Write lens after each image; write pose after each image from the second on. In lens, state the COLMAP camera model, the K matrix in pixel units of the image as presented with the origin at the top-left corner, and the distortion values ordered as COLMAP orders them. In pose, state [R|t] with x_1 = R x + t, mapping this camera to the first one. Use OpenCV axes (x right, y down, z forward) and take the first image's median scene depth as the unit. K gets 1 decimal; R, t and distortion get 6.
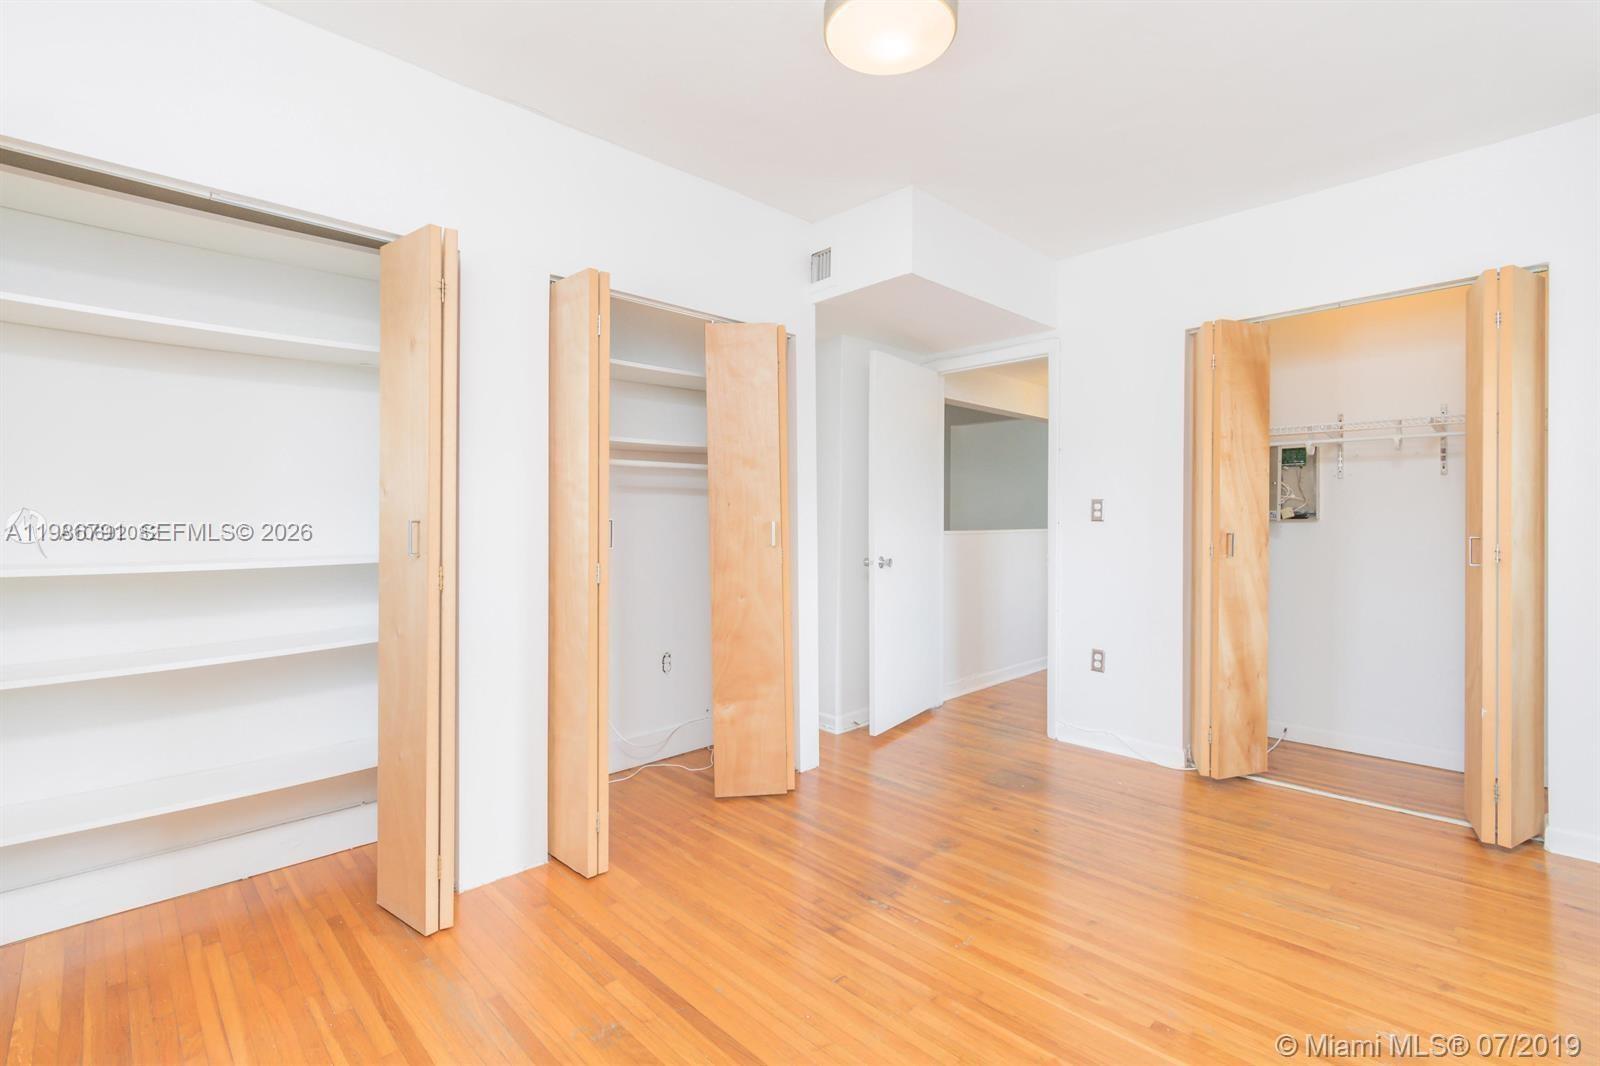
lens RADIAL K [[711.4, 0, 800.0], [0, 711.4, 533.0], [0, 0, 1]] dist [-0.000657, -0.000329]
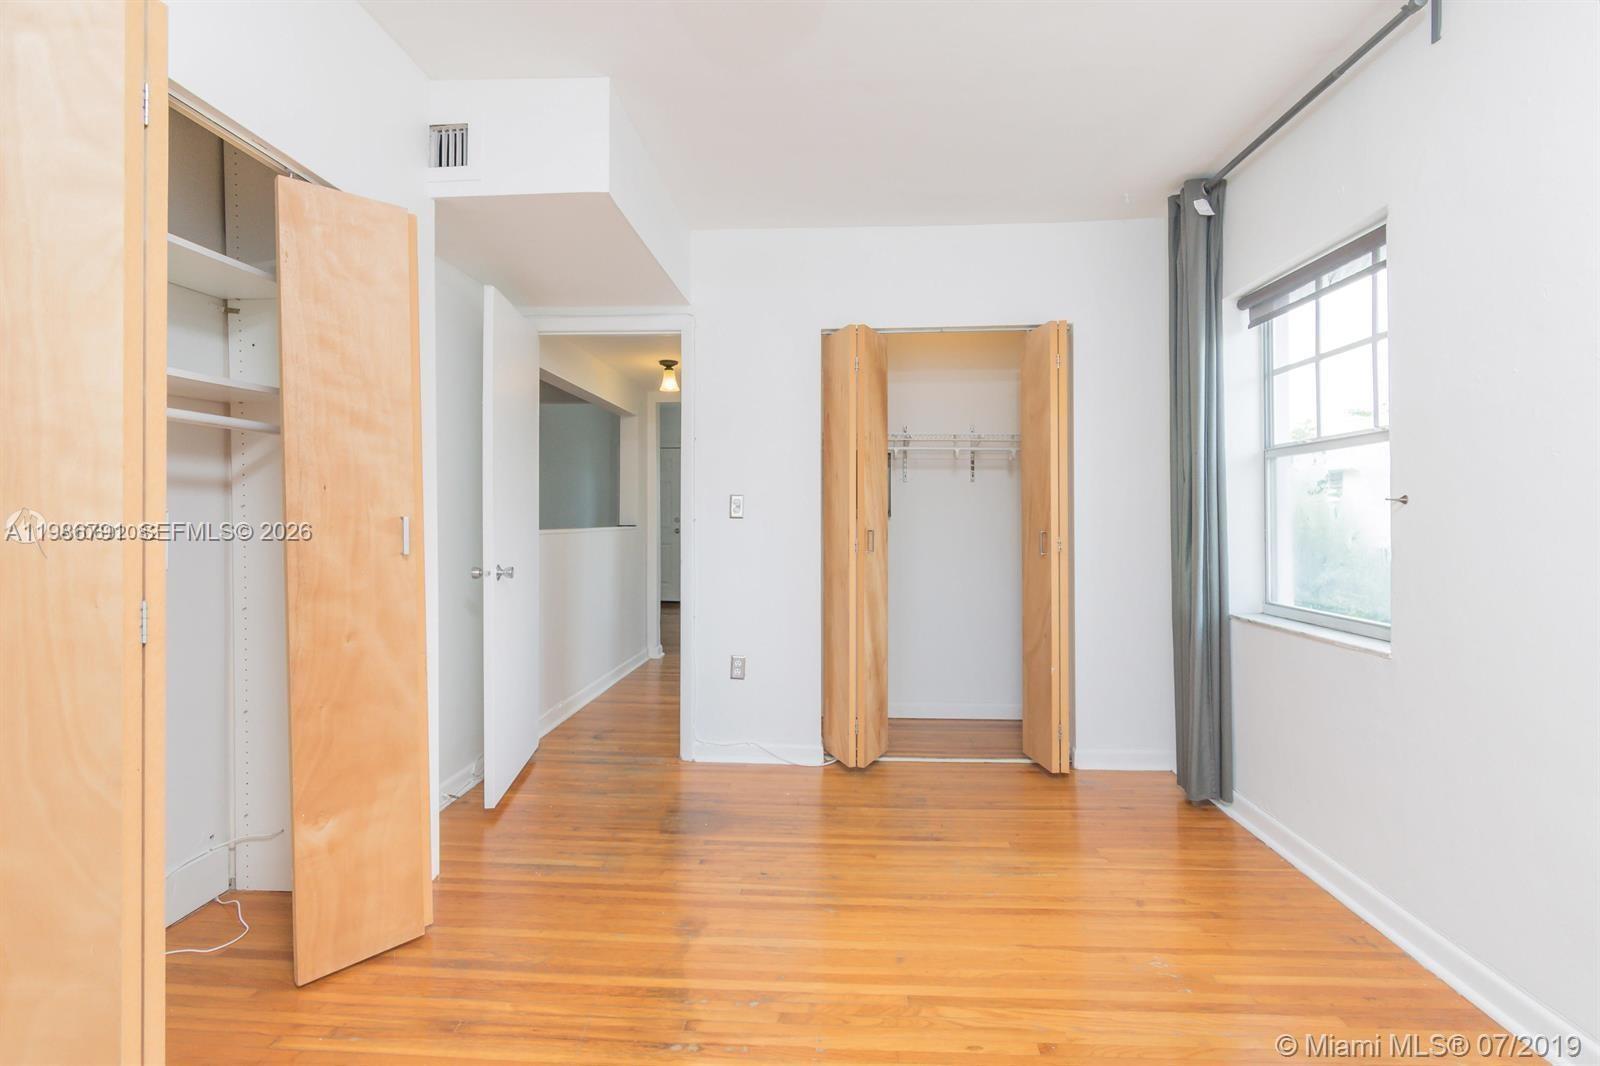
lens RADIAL K [[754.7, 0, 799.4], [0, 754.7, 524.9], [0, 0, 1]] dist [-0.000841, -0.000390]
pose [[0.743203, -0.002497, 0.669061, -0.216244], [0.008960, 0.999941, -0.006221, -0.001105], [-0.669006, 0.010618, 0.743181, 0.242395]]
